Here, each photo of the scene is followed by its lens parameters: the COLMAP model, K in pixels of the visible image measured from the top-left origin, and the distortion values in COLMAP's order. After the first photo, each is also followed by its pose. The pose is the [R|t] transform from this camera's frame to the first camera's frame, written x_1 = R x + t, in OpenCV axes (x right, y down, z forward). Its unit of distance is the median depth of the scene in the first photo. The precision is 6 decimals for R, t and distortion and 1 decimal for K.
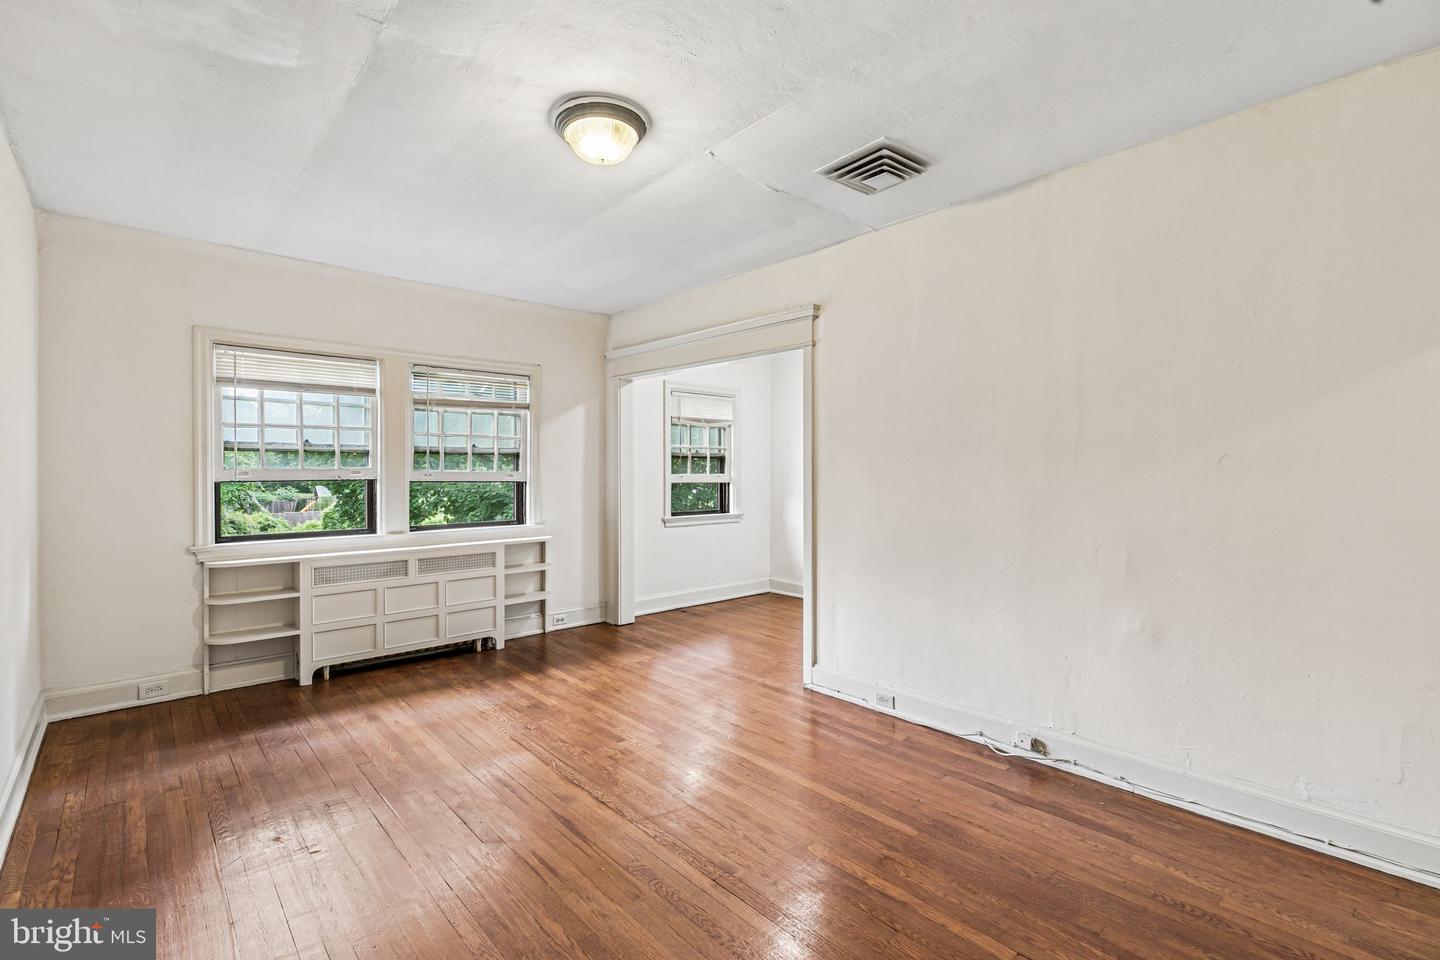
lens RADIAL K [[650.7, 0, 717.9], [0, 650.7, 475.8], [0, 0, 1]] dist [0.002356, -0.000280]
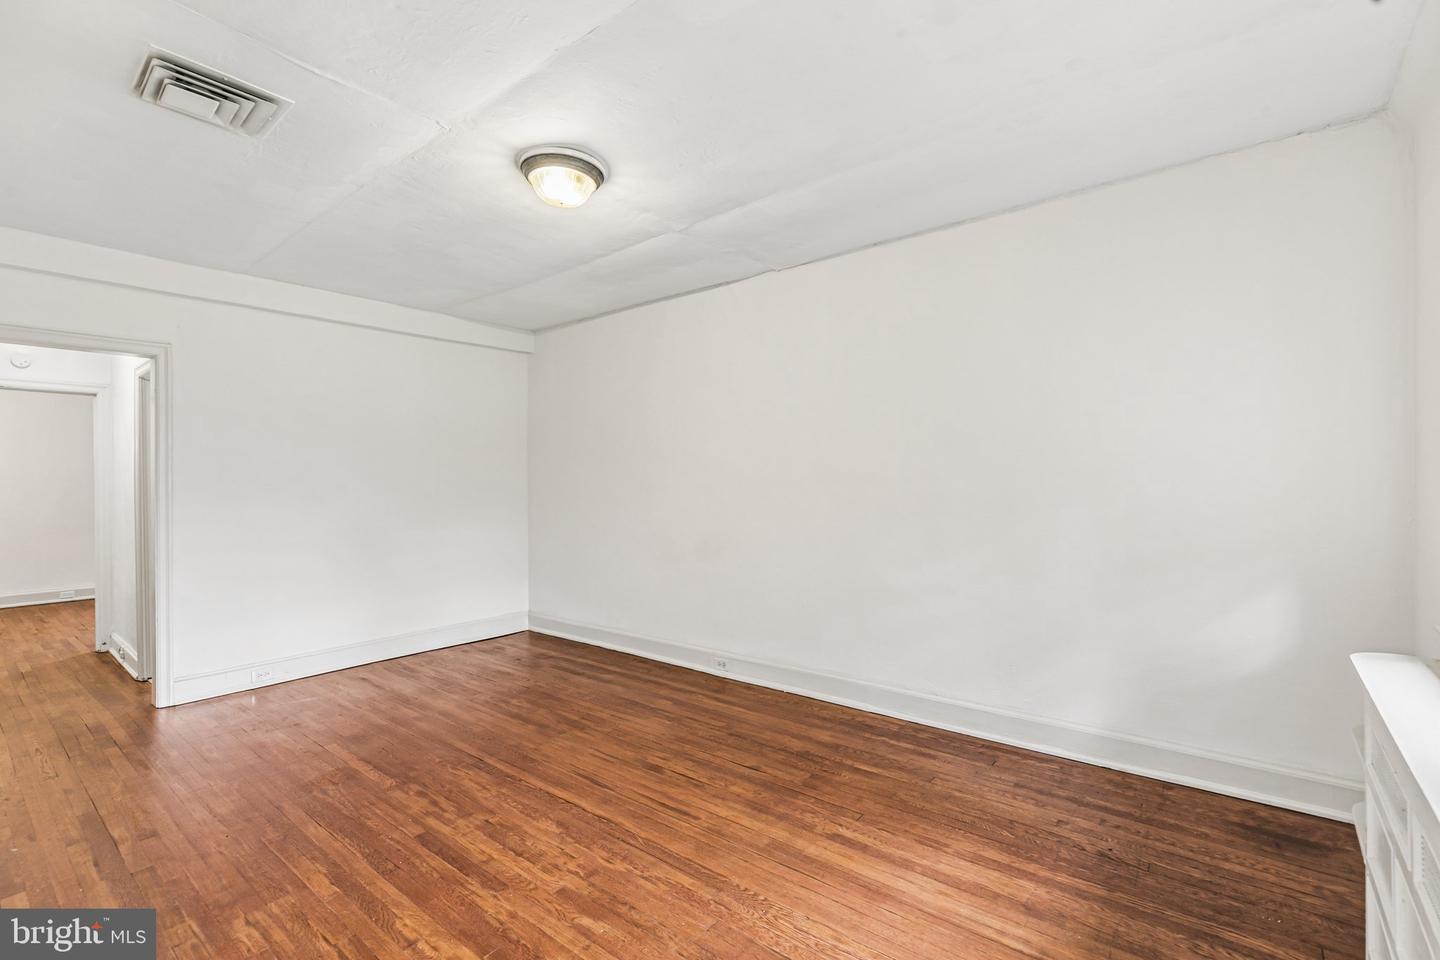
lens RADIAL K [[650.7, 0, 717.9], [0, 650.7, 475.8], [0, 0, 1]] dist [0.002356, -0.000280]
pose [[-0.988755, 0.009235, -0.149262, -0.146096], [0.009584, 0.999953, -0.001617, -0.008859], [0.149240, -0.003030, -0.988796, 1.158541]]
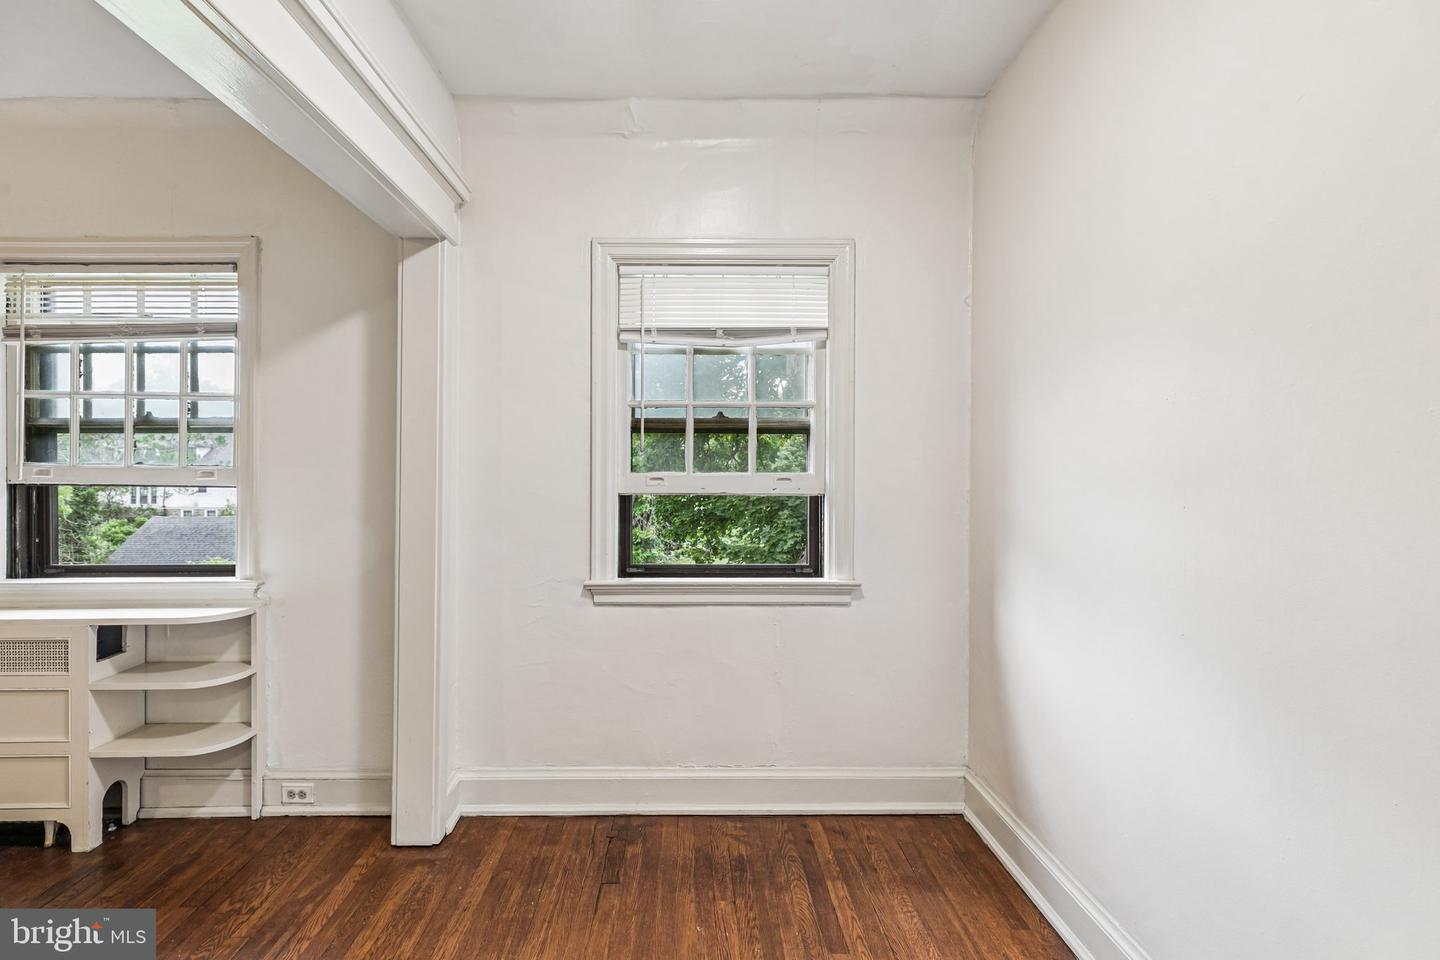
lens RADIAL K [[653.1, 0, 686.6], [0, 653.1, 472.9], [0, 0, 1]] dist [0.001616, 0.004707]
pose [[0.741859, -0.000667, -0.670556, 0.304629], [-0.005259, 0.999963, -0.006812, 0.000556], [0.670535, 0.008580, 0.741828, 0.974965]]
